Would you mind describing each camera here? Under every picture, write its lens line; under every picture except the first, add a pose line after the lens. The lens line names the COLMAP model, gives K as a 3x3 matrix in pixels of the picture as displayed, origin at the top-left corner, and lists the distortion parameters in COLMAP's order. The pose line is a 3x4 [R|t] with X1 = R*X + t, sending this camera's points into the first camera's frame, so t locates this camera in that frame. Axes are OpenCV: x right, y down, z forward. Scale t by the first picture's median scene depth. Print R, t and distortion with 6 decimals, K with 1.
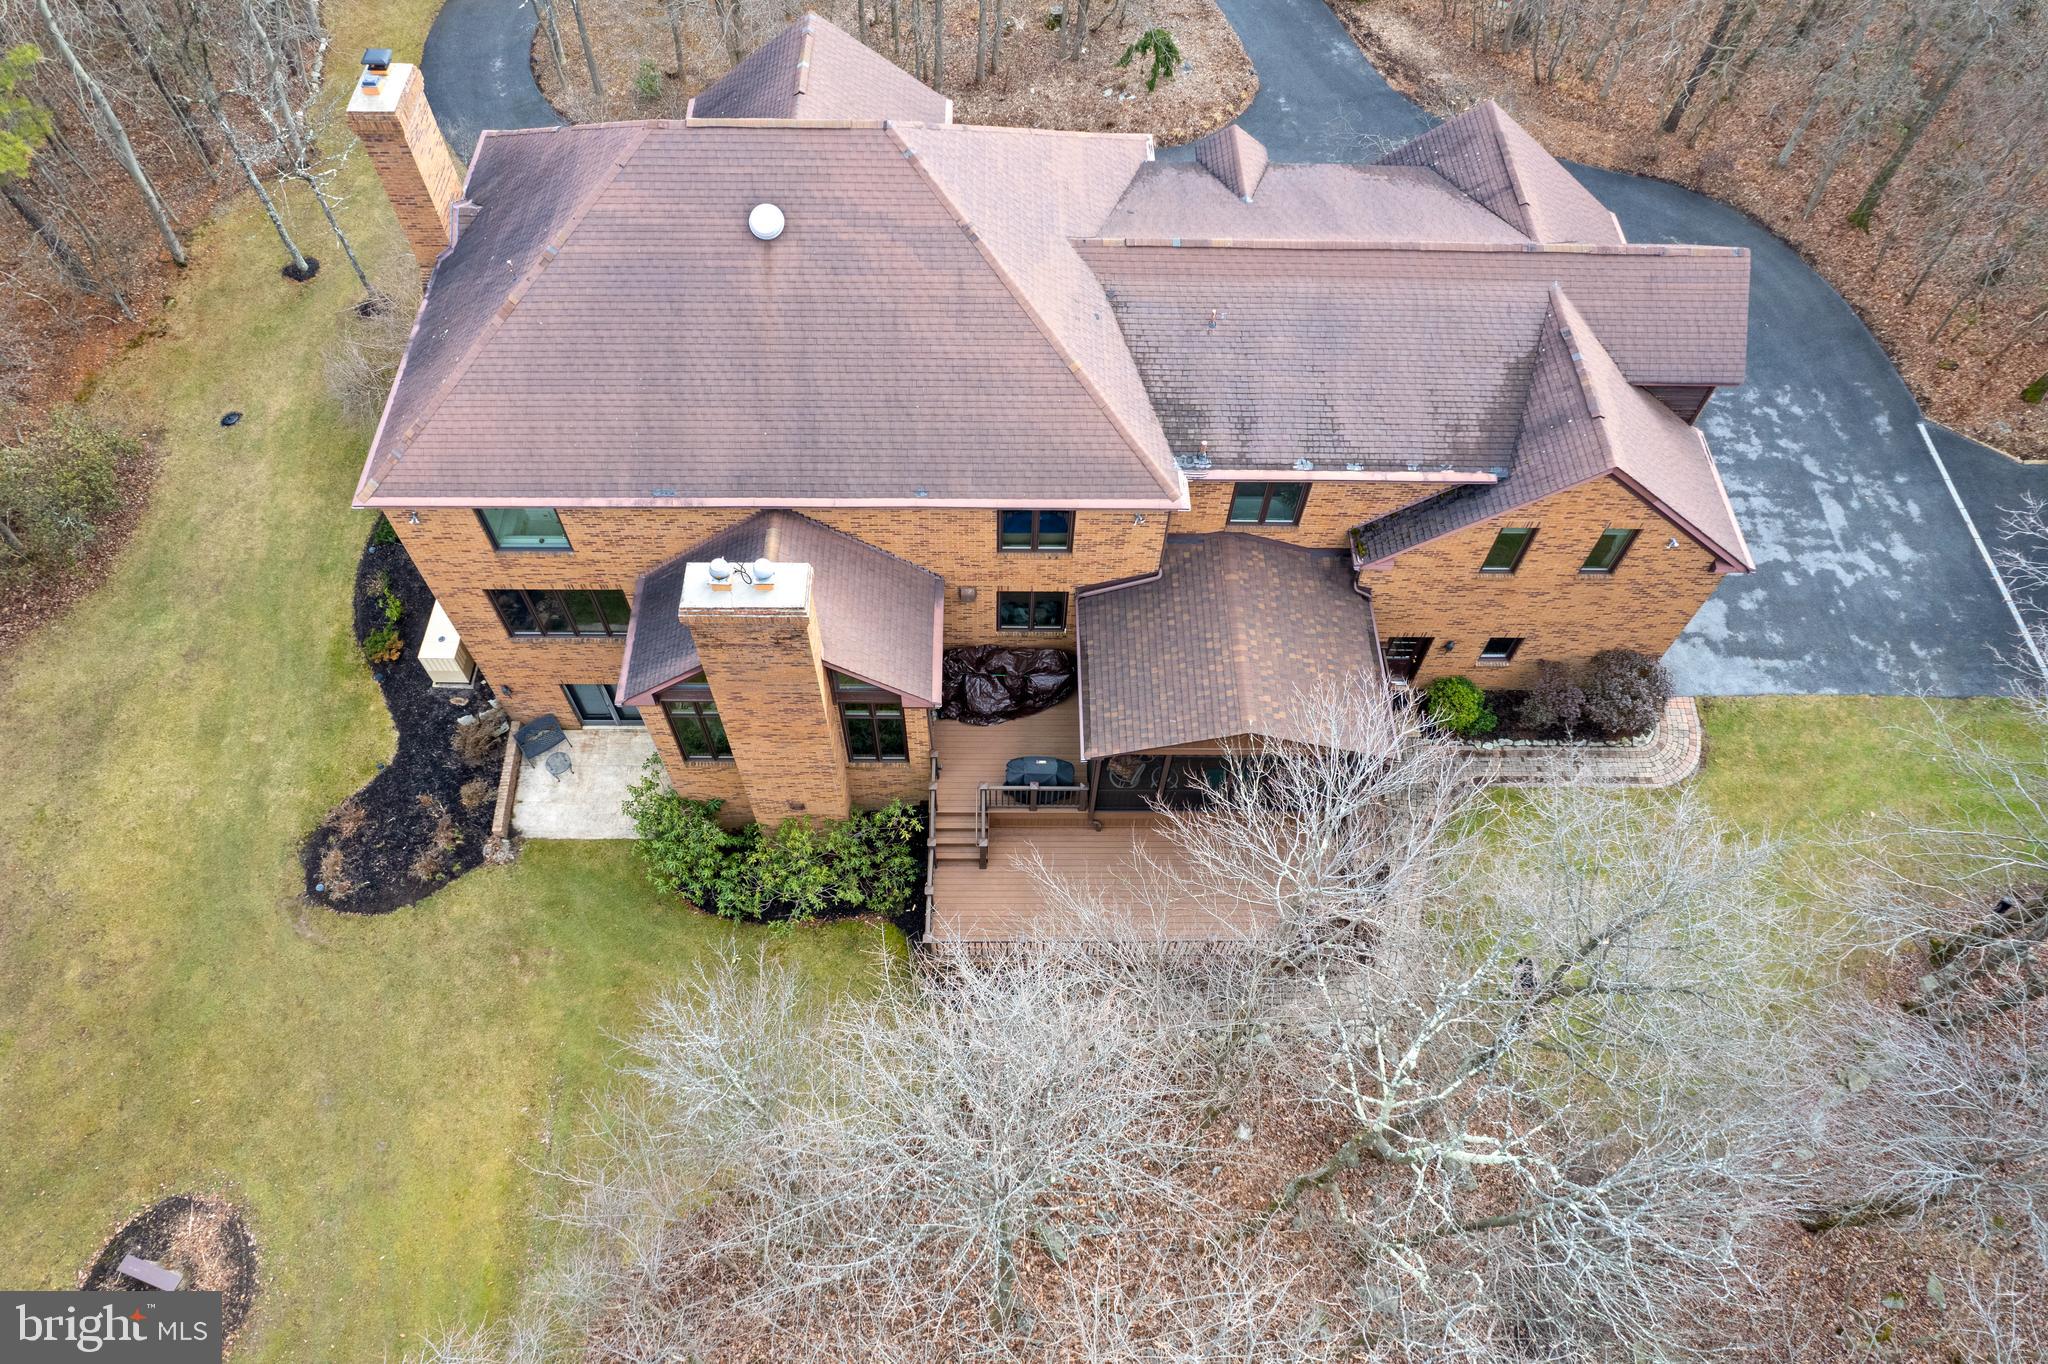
lens RADIAL K [[1298.8, 0, 1029.3], [0, 1298.8, 672.7], [0, 0, 1]] dist [-0.029307, 0.028129]
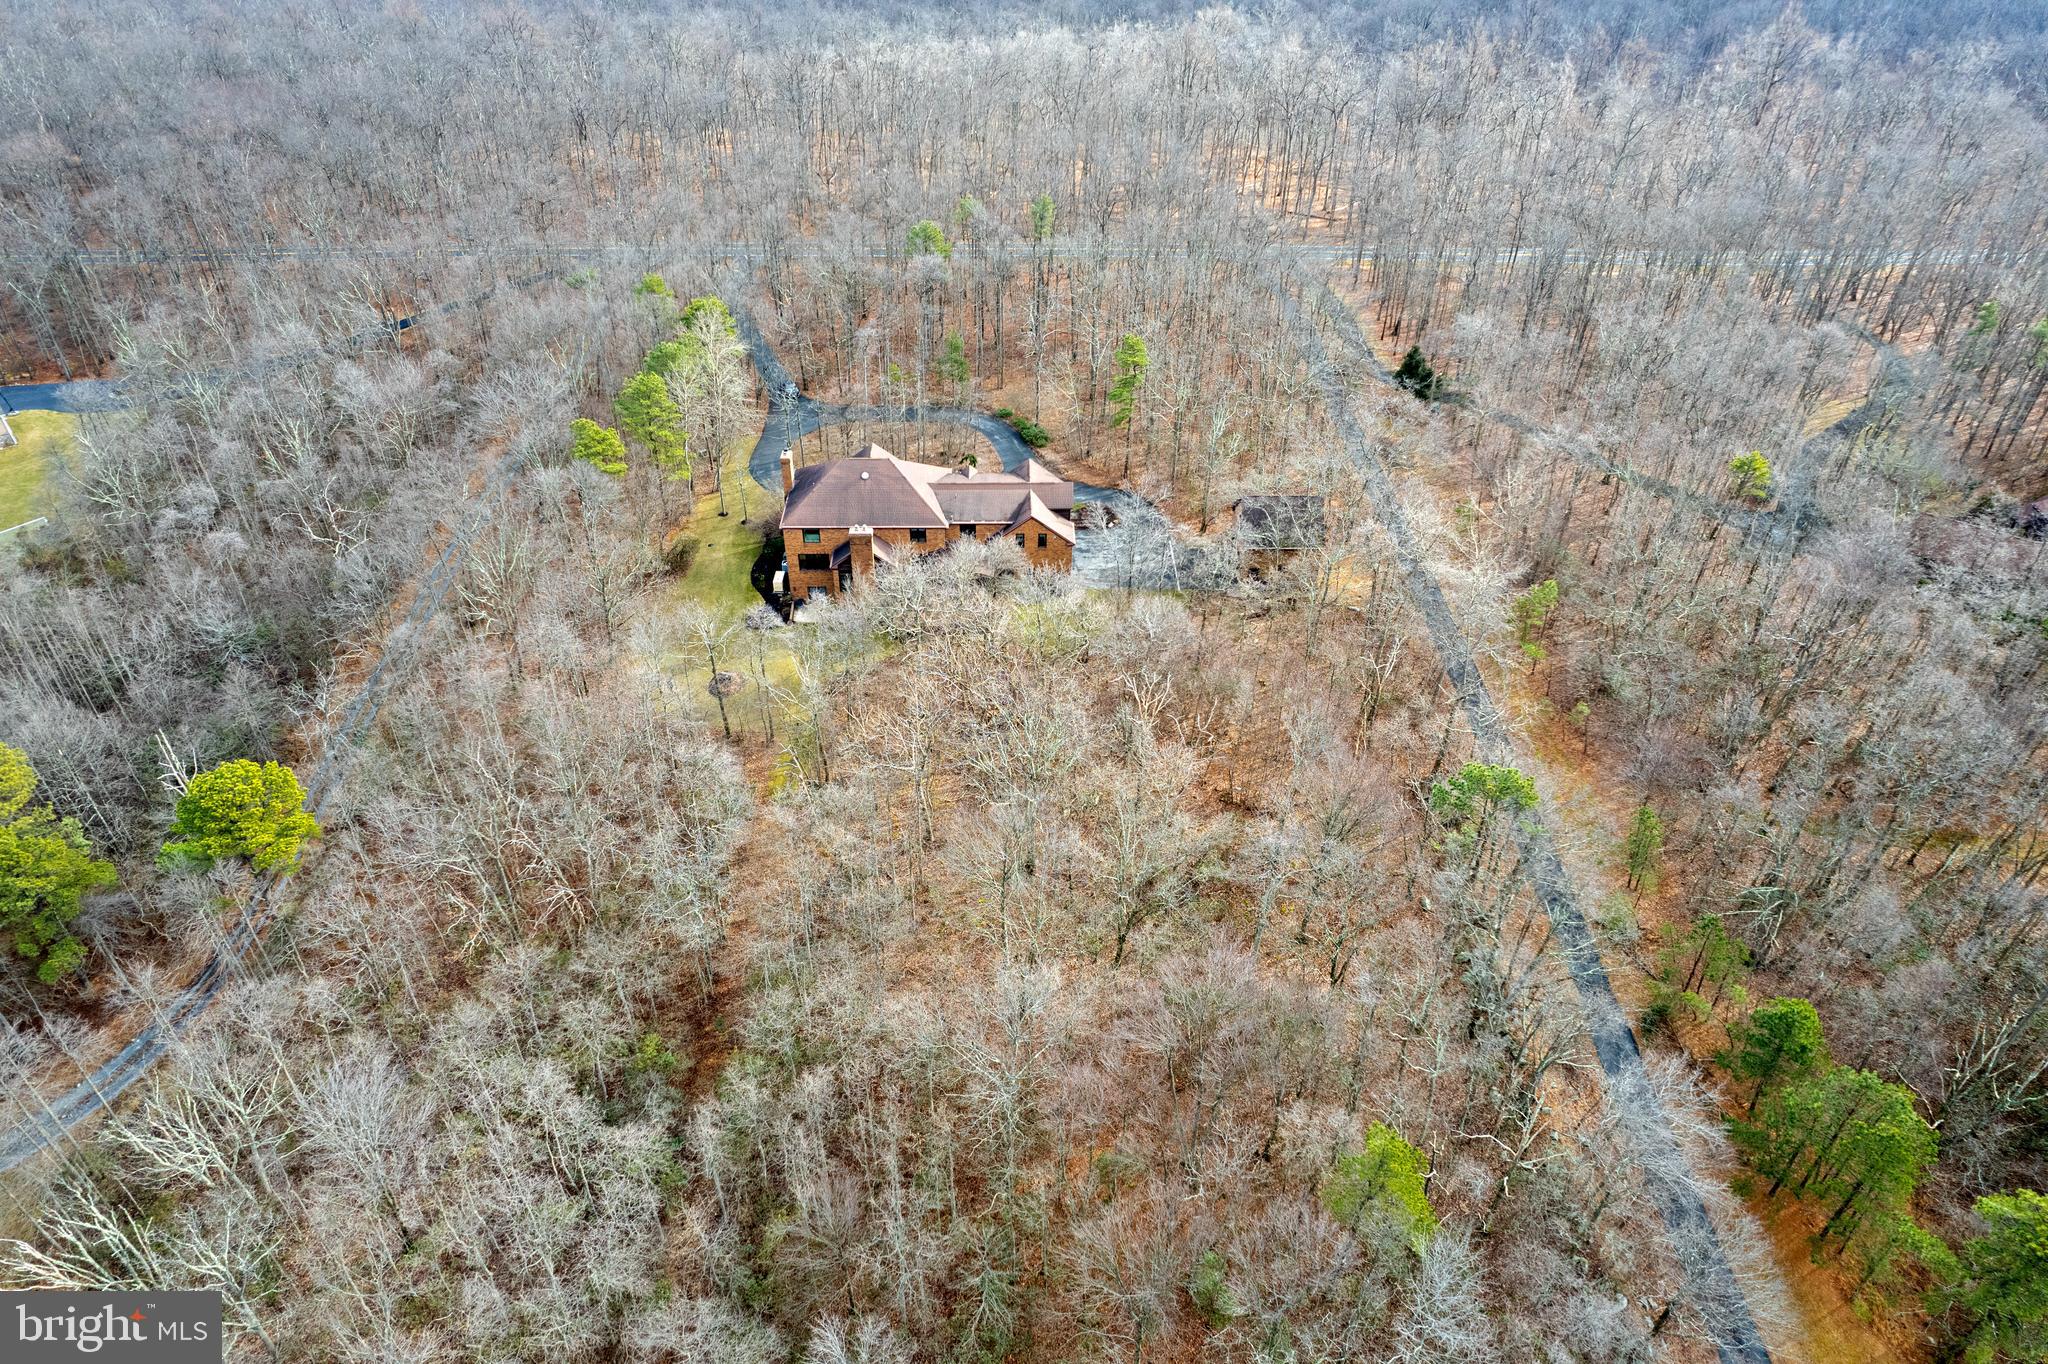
lens RADIAL K [[1298.8, 0, 1019.9], [0, 1298.8, 690.5], [0, 0, 1]] dist [-0.029307, 0.028129]
pose [[0.999915, -0.012485, -0.003843, 0.358551], [0.010542, 0.944963, -0.327007, 1.835680], [0.007714, 0.326939, 0.945014, -3.061693]]
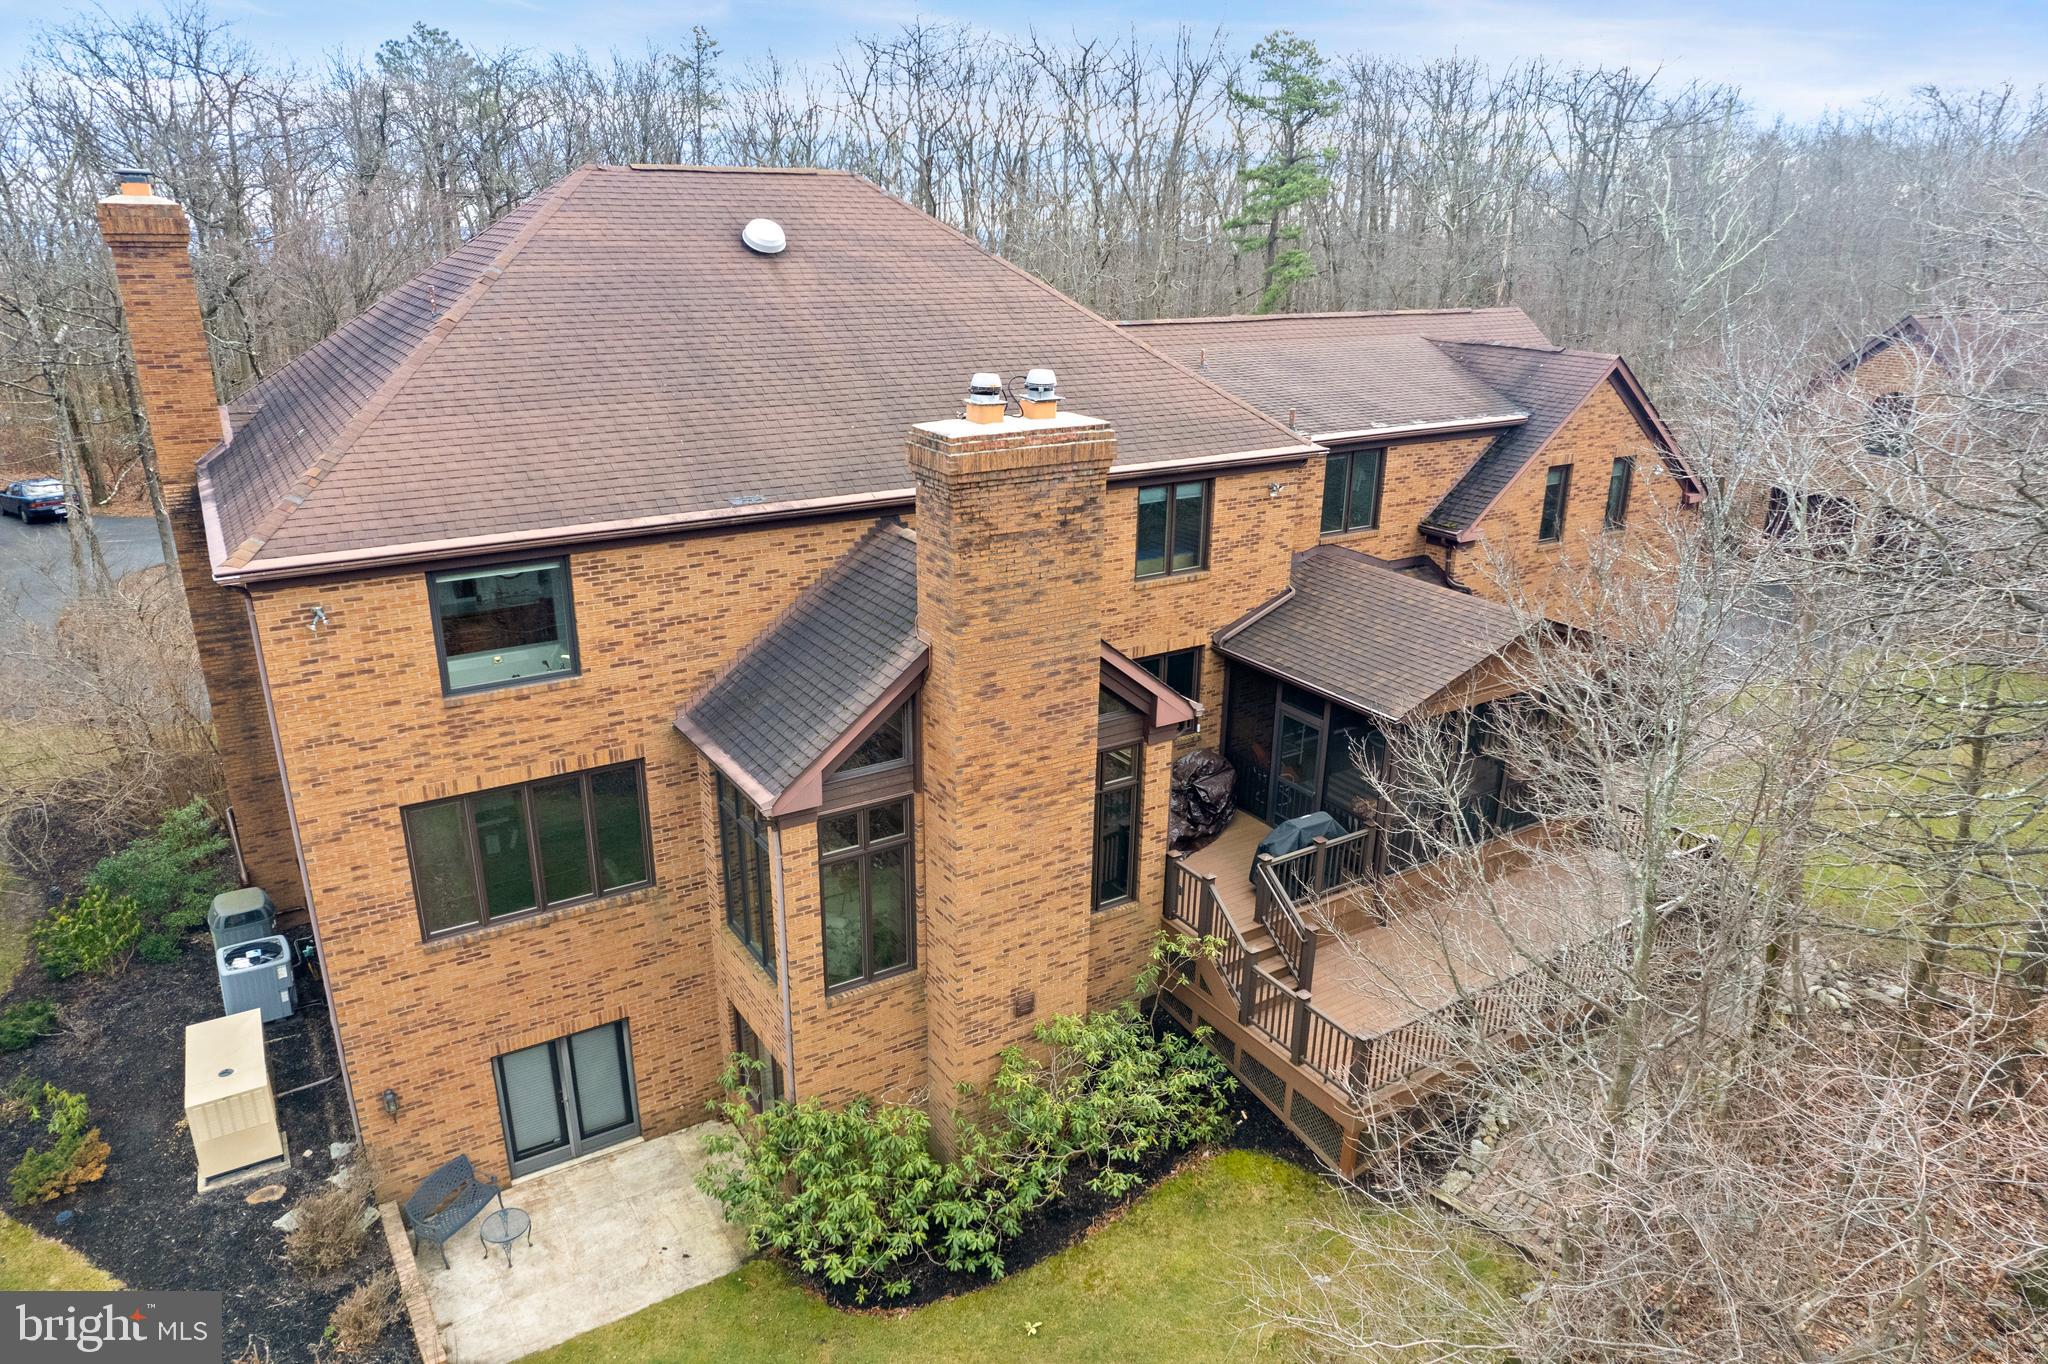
lens RADIAL K [[1298.8, 0, 1014.4], [0, 1298.8, 690.3], [0, 0, 1]] dist [-0.029307, 0.028129]
pose [[0.850152, -0.189530, 0.491244, -0.449083], [0.449899, 0.746188, -0.490708, 0.285598], [-0.273557, 0.638187, 0.719642, 0.475664]]
